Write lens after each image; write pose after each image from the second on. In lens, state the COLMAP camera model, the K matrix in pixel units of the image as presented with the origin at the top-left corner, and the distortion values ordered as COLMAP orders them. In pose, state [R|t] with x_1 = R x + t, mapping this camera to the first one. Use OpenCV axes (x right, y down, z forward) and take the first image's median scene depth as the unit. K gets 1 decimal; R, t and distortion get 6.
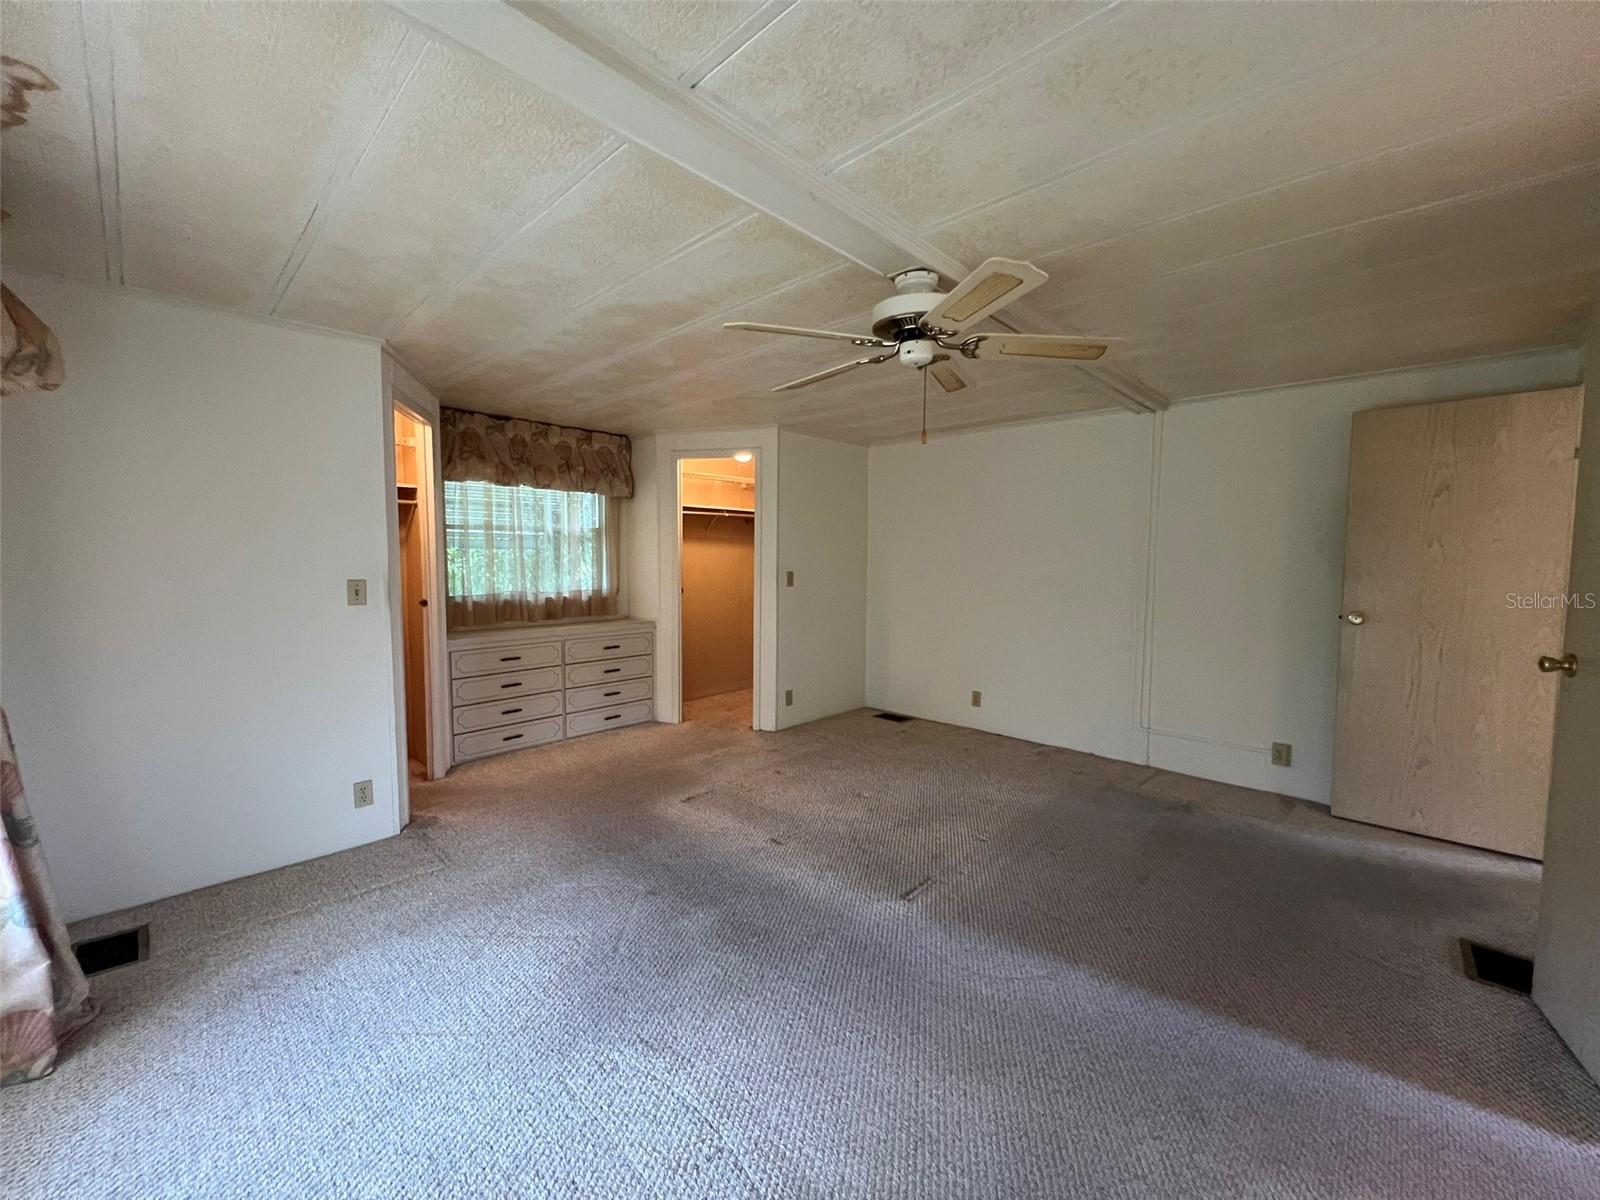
lens RADIAL K [[636.3, 0, 790.0], [0, 636.3, 597.6], [0, 0, 1]] dist [-0.004667, -0.000624]
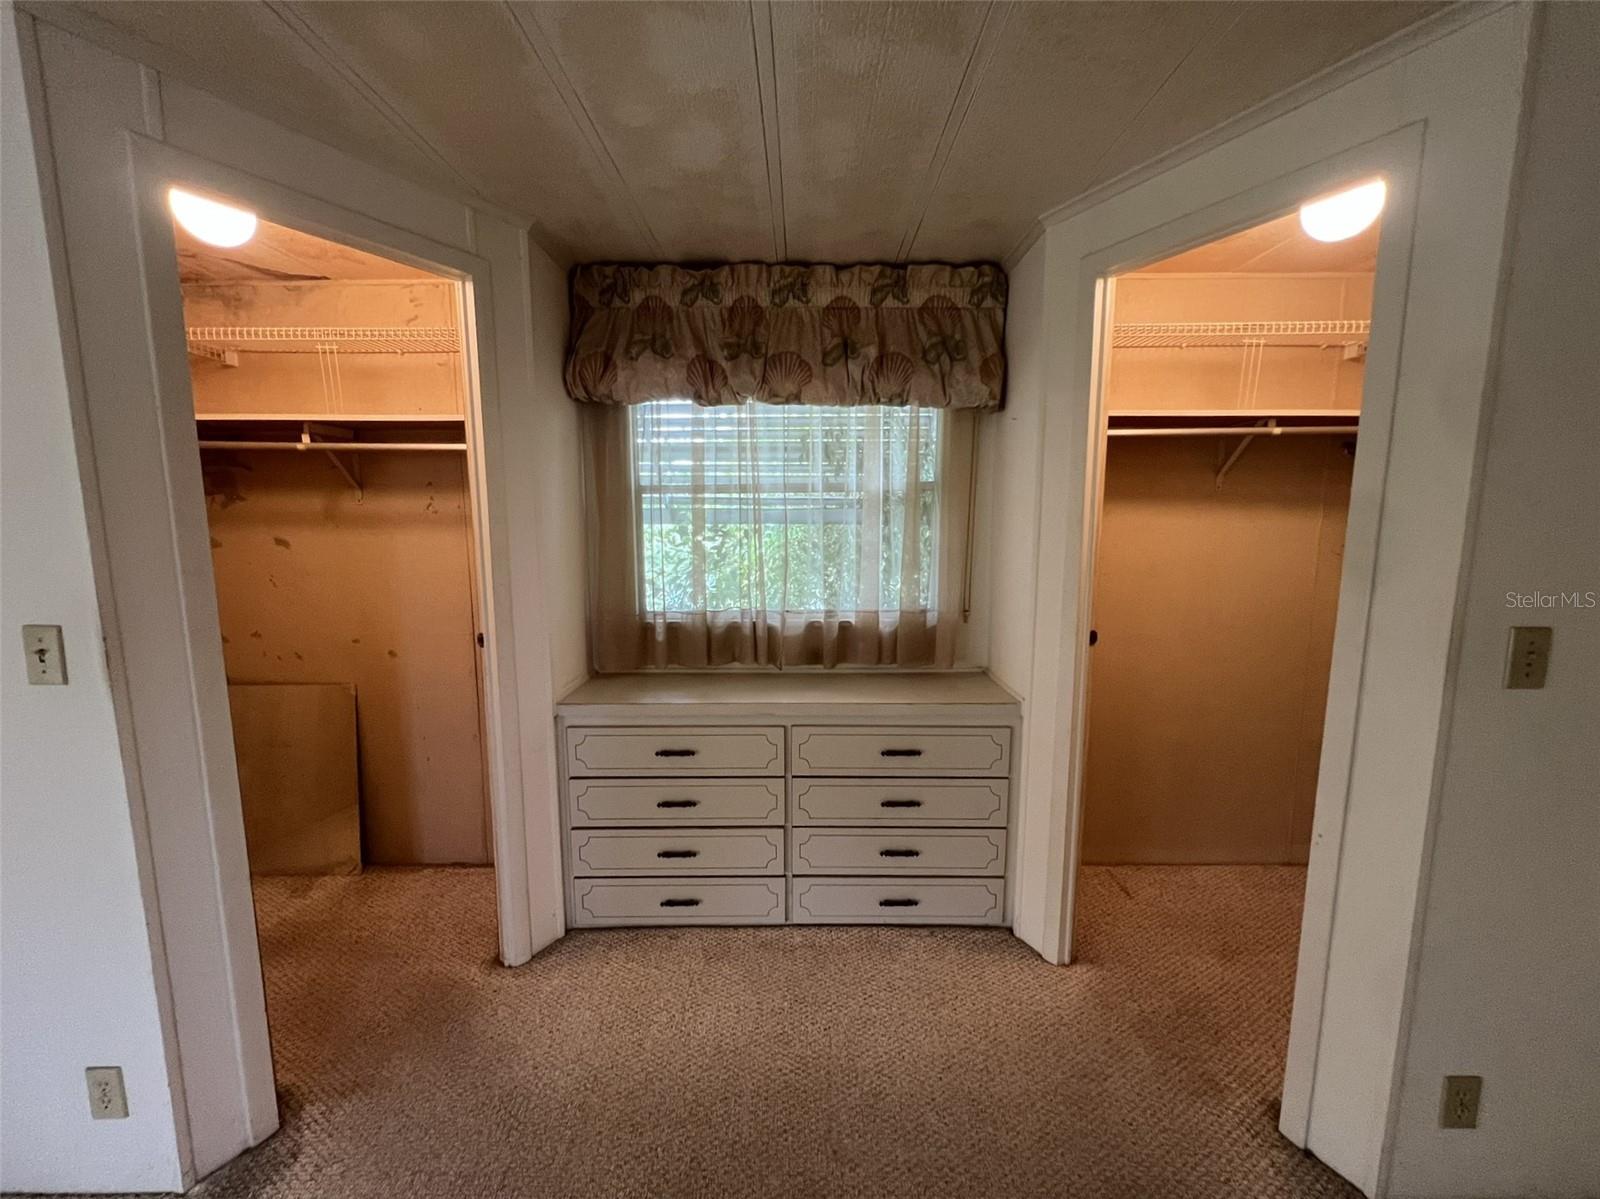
lens RADIAL K [[636.3, 0, 795.8], [0, 636.3, 596.2], [0, 0, 1]] dist [-0.004667, -0.000624]
pose [[0.692756, 0.084790, -0.716170, -0.024774], [-0.041674, 0.996111, 0.077622, -0.062258], [0.719967, -0.023928, 0.693596, 0.661021]]
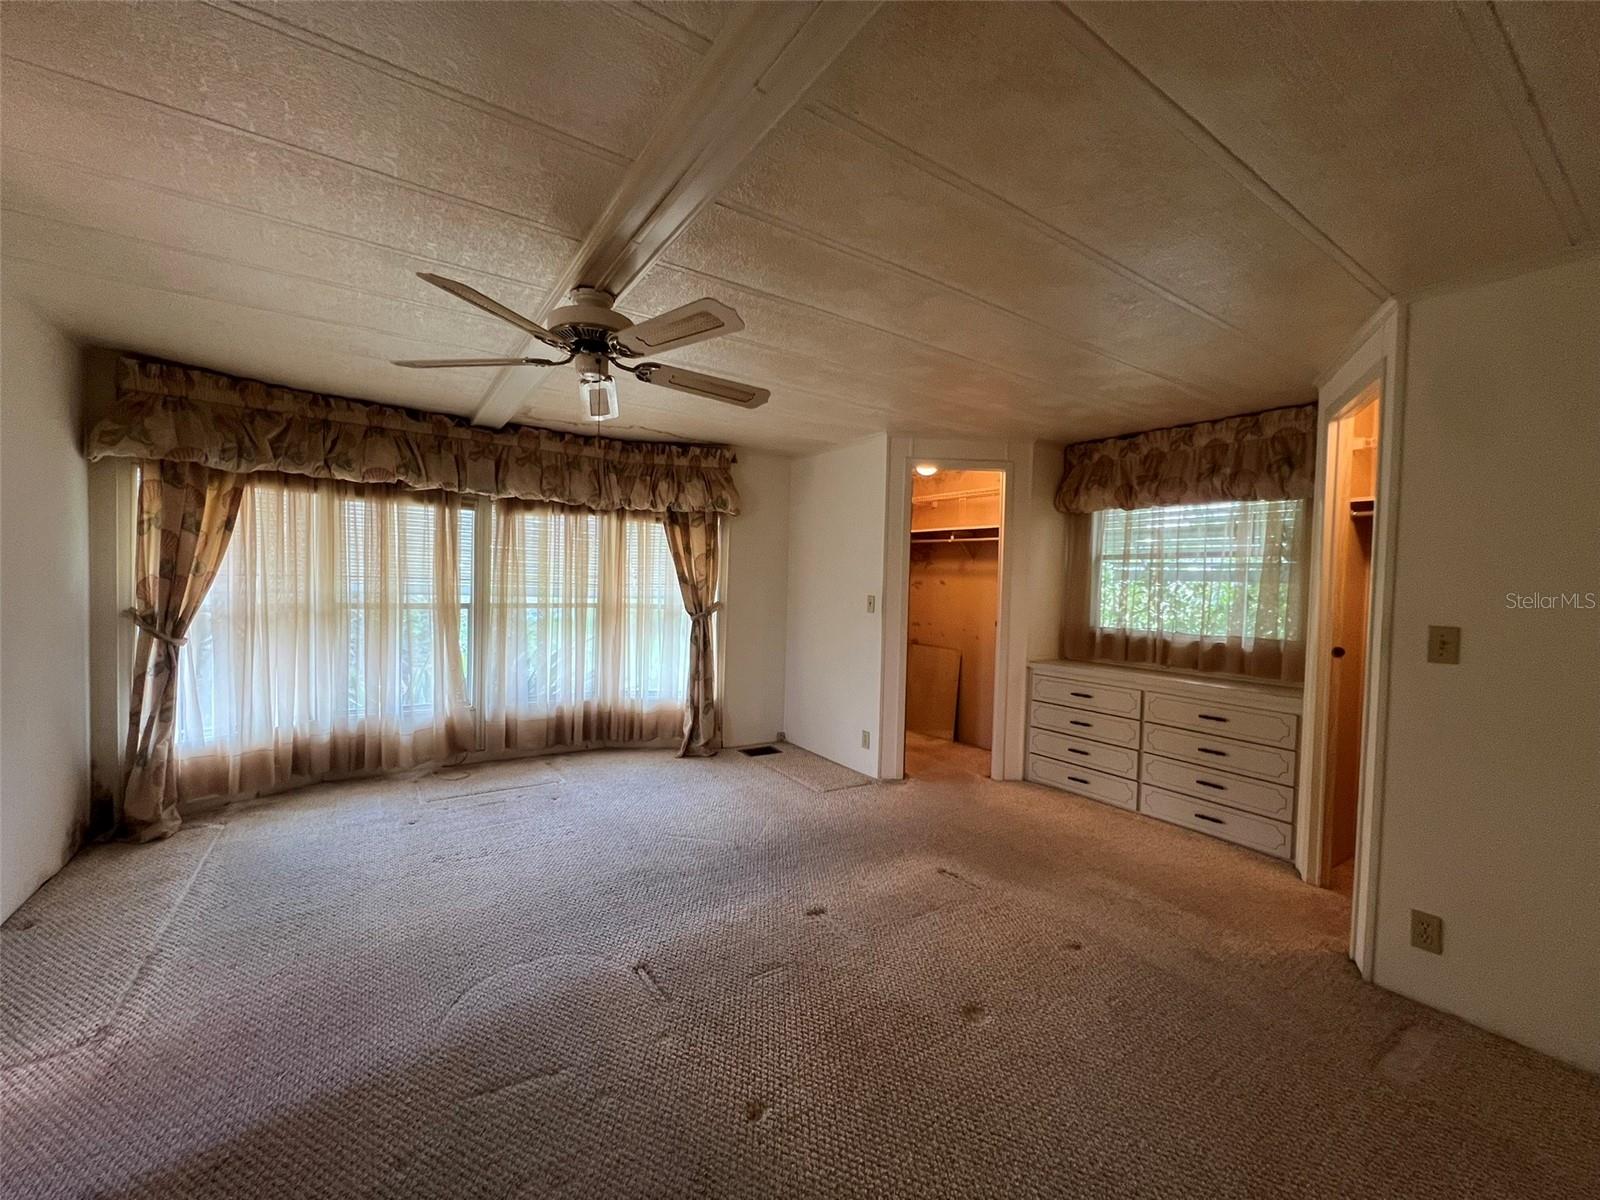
lens RADIAL K [[636.3, 0, 797.3], [0, 636.3, 594.2], [0, 0, 1]] dist [-0.004667, -0.000624]
pose [[-0.204978, 0.008153, -0.978733, 0.510244], [-0.093941, 0.995185, 0.027964, -0.034898], [0.974248, 0.097675, -0.203225, 0.700650]]
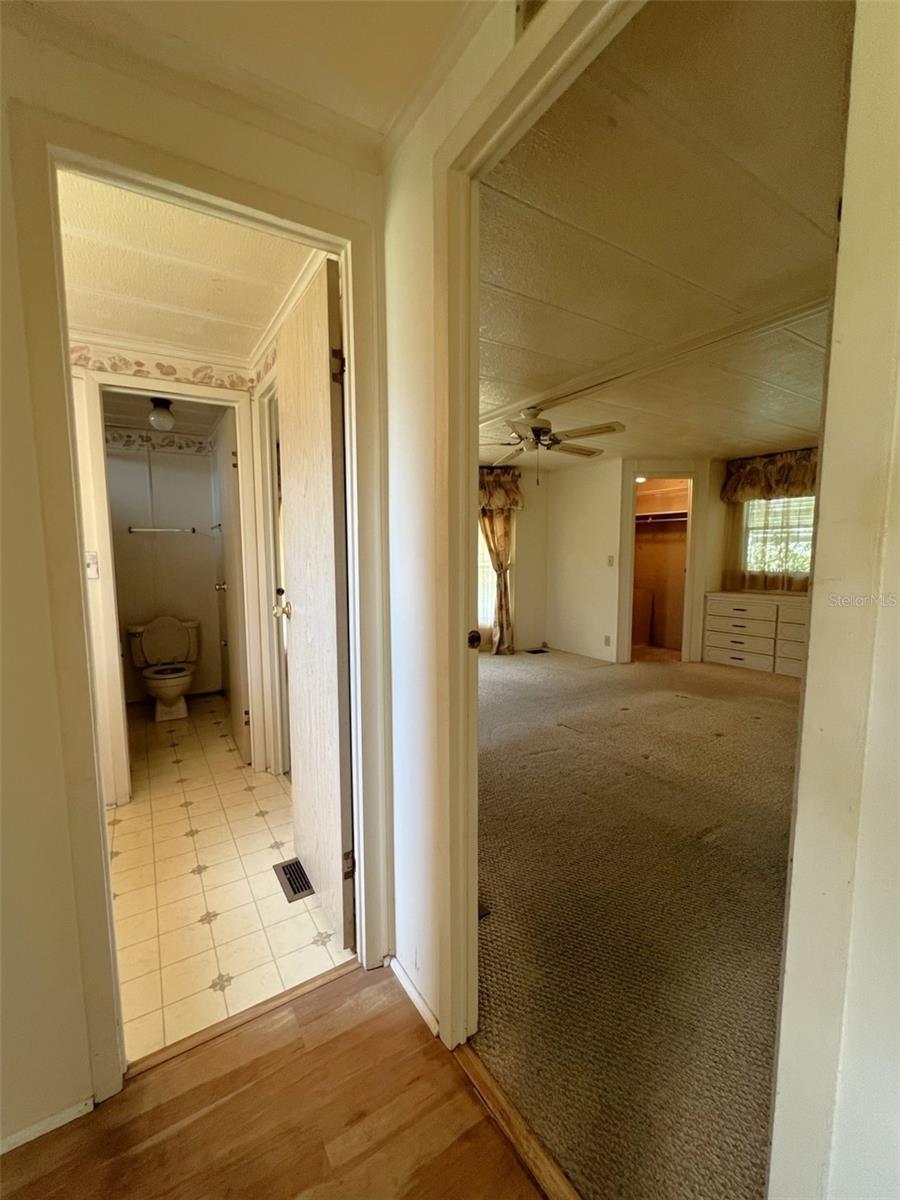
lens RADIAL K [[480.8, 0, 458.2], [0, 480.8, 602.5], [0, 0, 1]] dist [-0.008388, 0.002351]
pose [[-0.233901, 0.092634, -0.967837, 0.826561], [-0.063718, 0.991850, 0.110331, -0.009360], [0.970170, 0.087475, -0.226093, 0.529334]]
